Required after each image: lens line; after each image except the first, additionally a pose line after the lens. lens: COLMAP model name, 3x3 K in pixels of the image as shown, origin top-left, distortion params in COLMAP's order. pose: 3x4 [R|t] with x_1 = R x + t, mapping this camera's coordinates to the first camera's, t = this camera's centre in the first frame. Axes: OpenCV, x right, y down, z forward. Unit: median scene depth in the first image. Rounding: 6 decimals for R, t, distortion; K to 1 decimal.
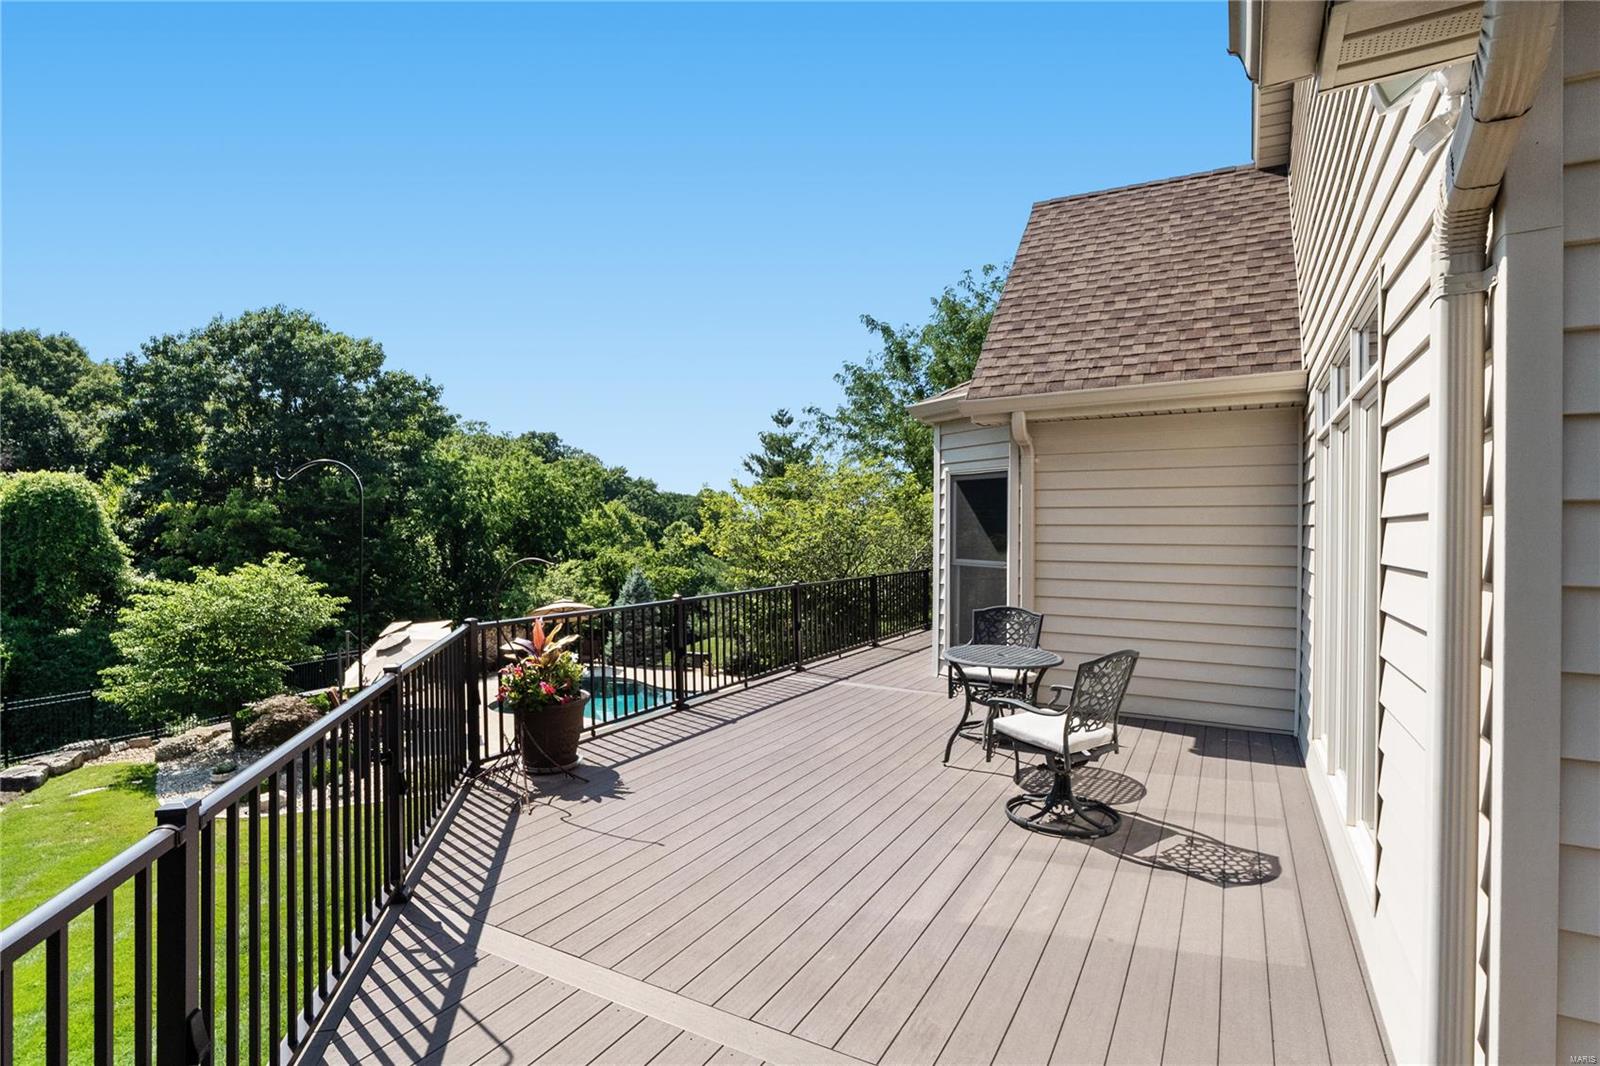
lens RADIAL K [[814.3, 0, 805.2], [0, 814.3, 536.8], [0, 0, 1]] dist [-0.012555, 0.001667]
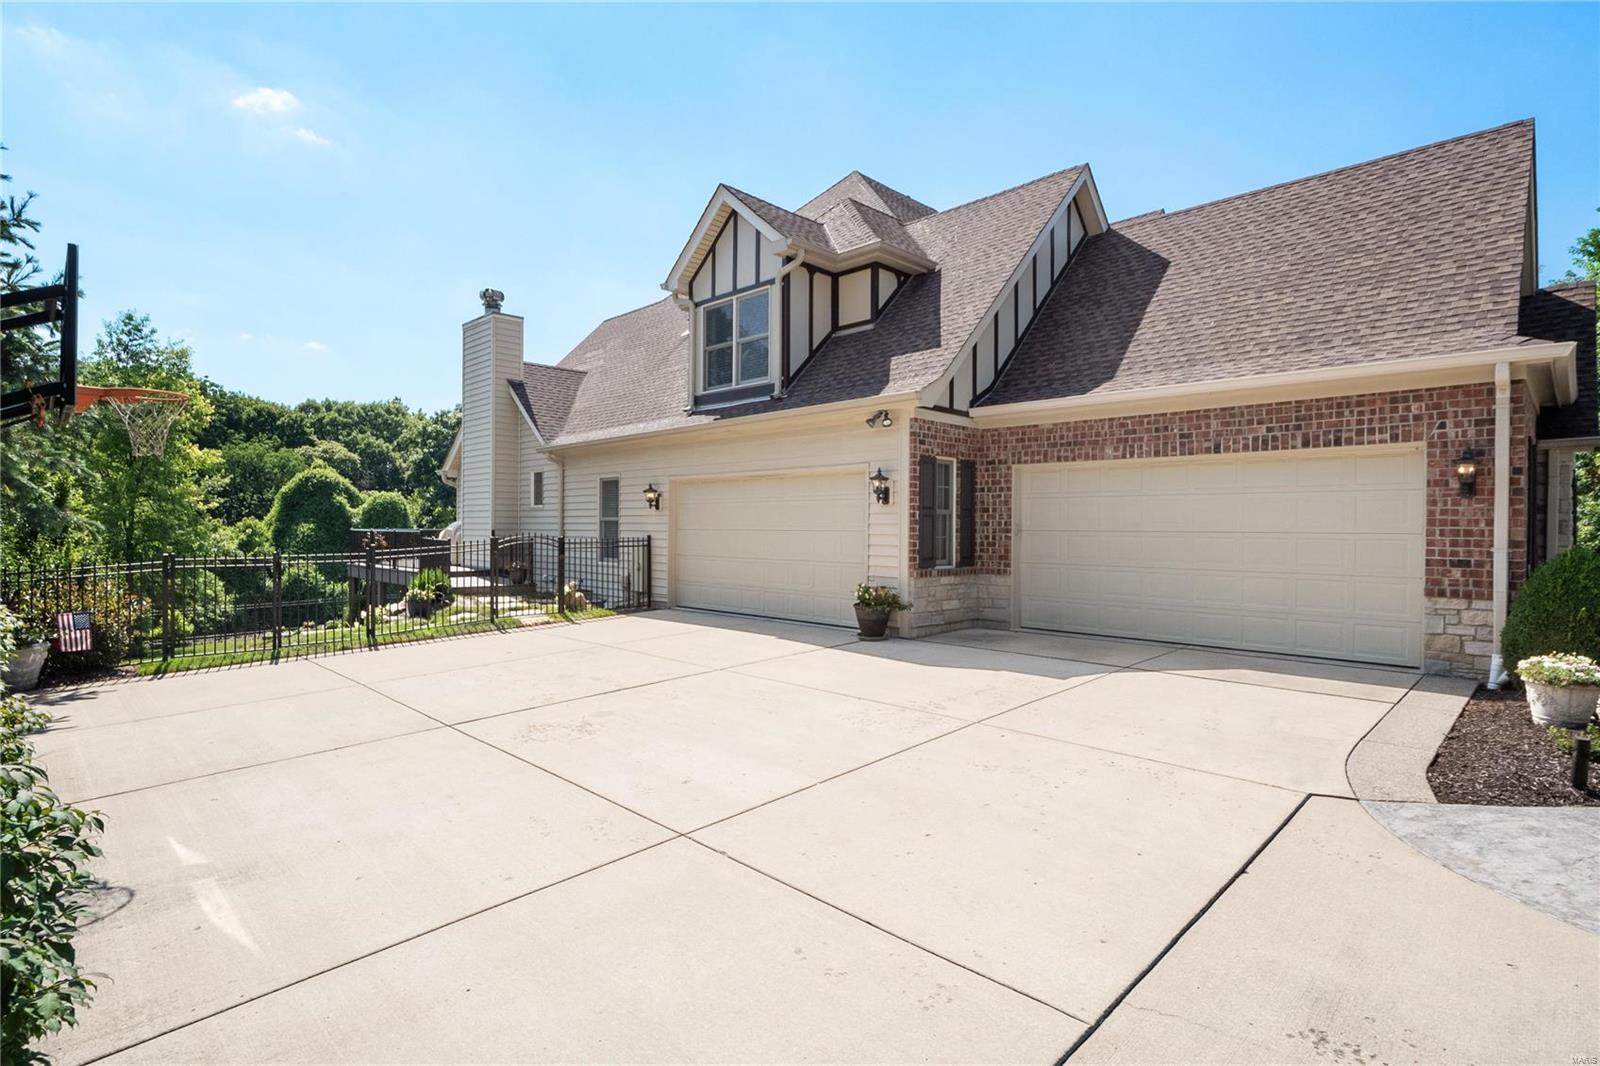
lens RADIAL K [[814.3, 0, 804.7], [0, 814.3, 537.6], [0, 0, 1]] dist [-0.012555, 0.001667]
pose [[0.961153, 0.006113, -0.275949, 0.398290], [-0.006887, 0.999975, -0.001834, 0.017668], [0.275931, 0.003663, 0.961171, -0.417523]]
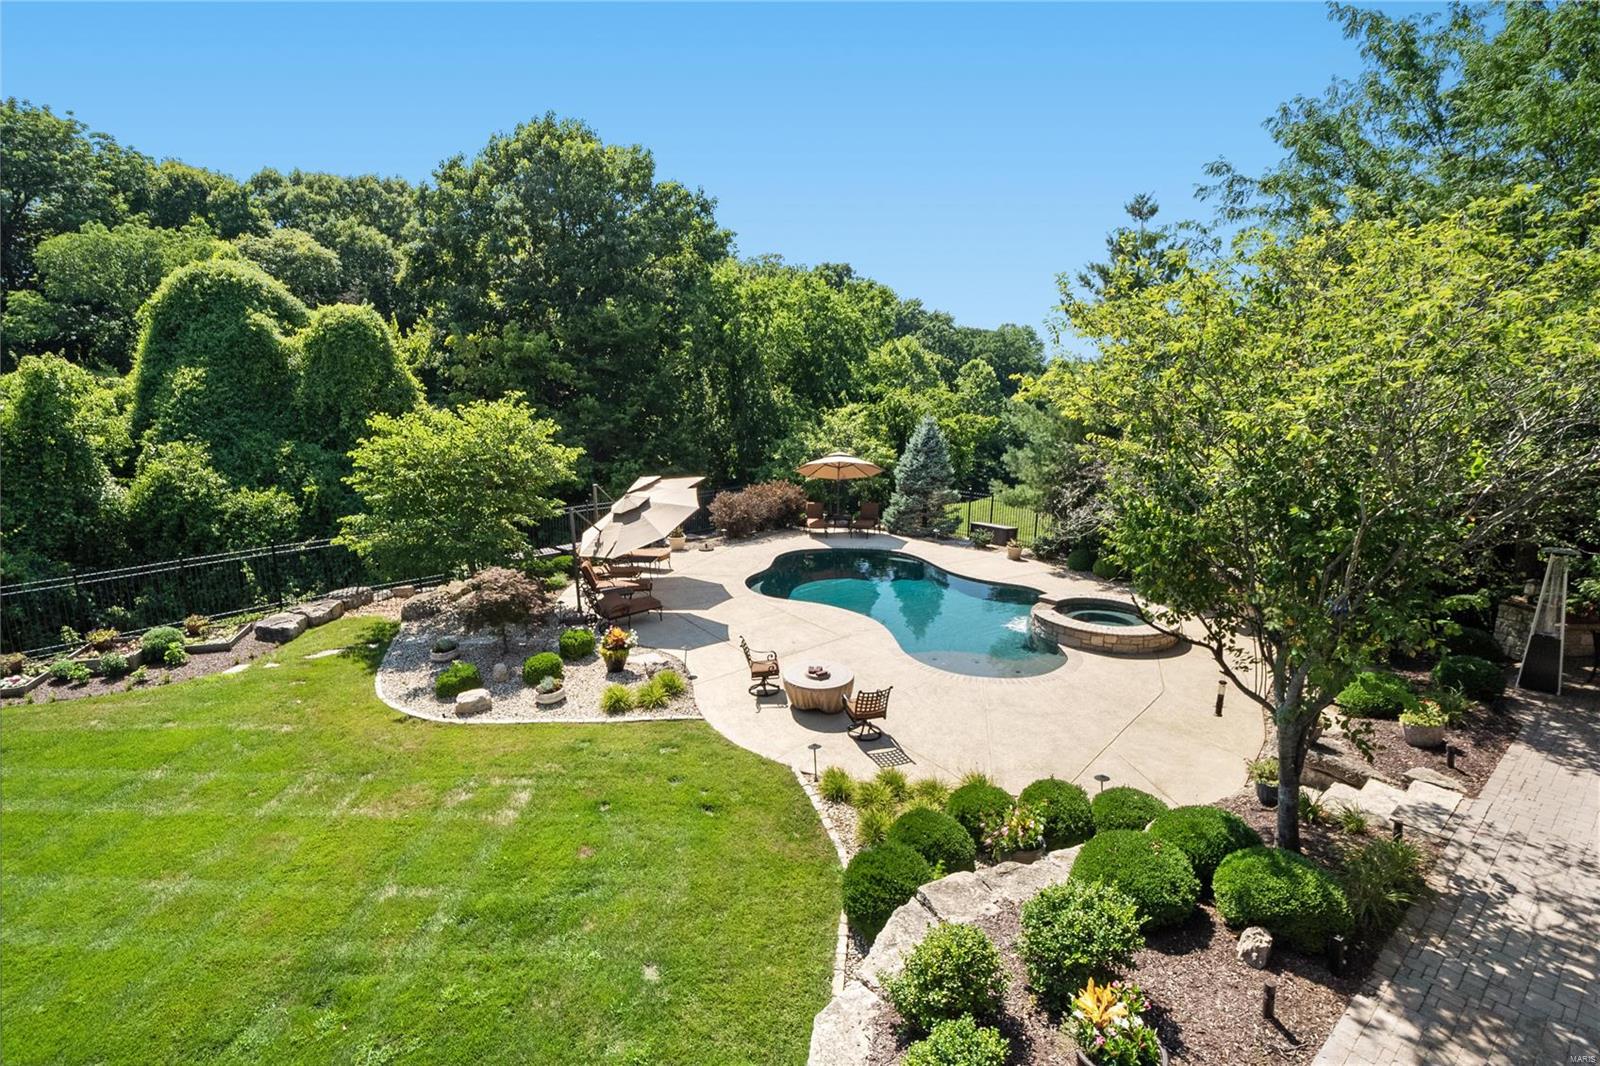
lens RADIAL K [[814.3, 0, 786.8], [0, 814.3, 546.7], [0, 0, 1]] dist [-0.012555, 0.001667]
pose [[0.930836, 0.084549, -0.355523, -0.035385], [-0.010001, 0.978397, 0.206492, -0.000092], [0.365301, -0.188654, 0.911573, 0.165617]]
